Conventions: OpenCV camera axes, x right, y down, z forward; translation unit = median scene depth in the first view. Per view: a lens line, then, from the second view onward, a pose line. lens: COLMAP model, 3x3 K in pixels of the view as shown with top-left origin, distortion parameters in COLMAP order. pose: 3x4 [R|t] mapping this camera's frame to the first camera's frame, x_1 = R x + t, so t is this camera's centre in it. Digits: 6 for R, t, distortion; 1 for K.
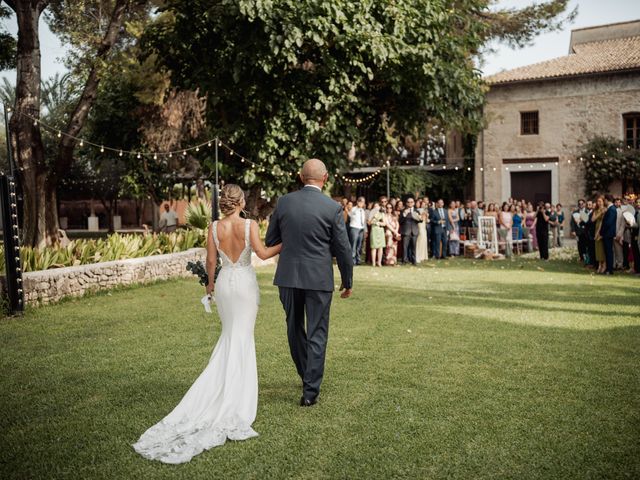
lens RADIAL K [[751.2, 0, 320.0], [0, 751.2, 240.0], [0, 0, 1]] dist [-0.015738, 0.024671]
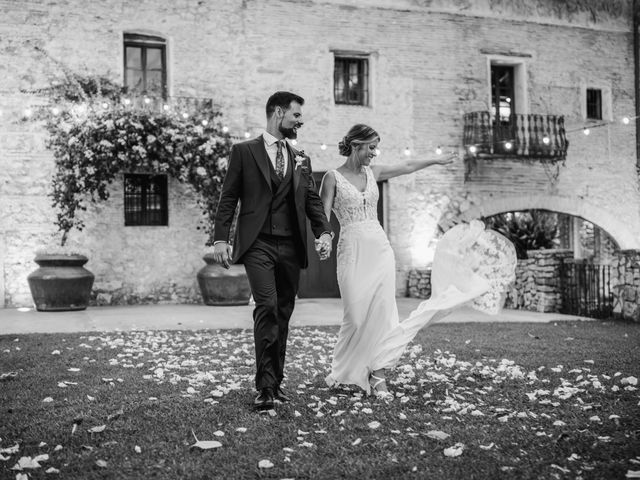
lens RADIAL K [[802.0, 0, 325.6], [0, 802.0, 239.5], [0, 0, 1]] dist [-0.005545, -0.025641]
pose [[0.624072, 0.022316, 0.781048, 0.098515], [0.037834, 0.997557, -0.058732, -0.008159], [-0.780450, 0.066203, 0.621703, 0.586323]]
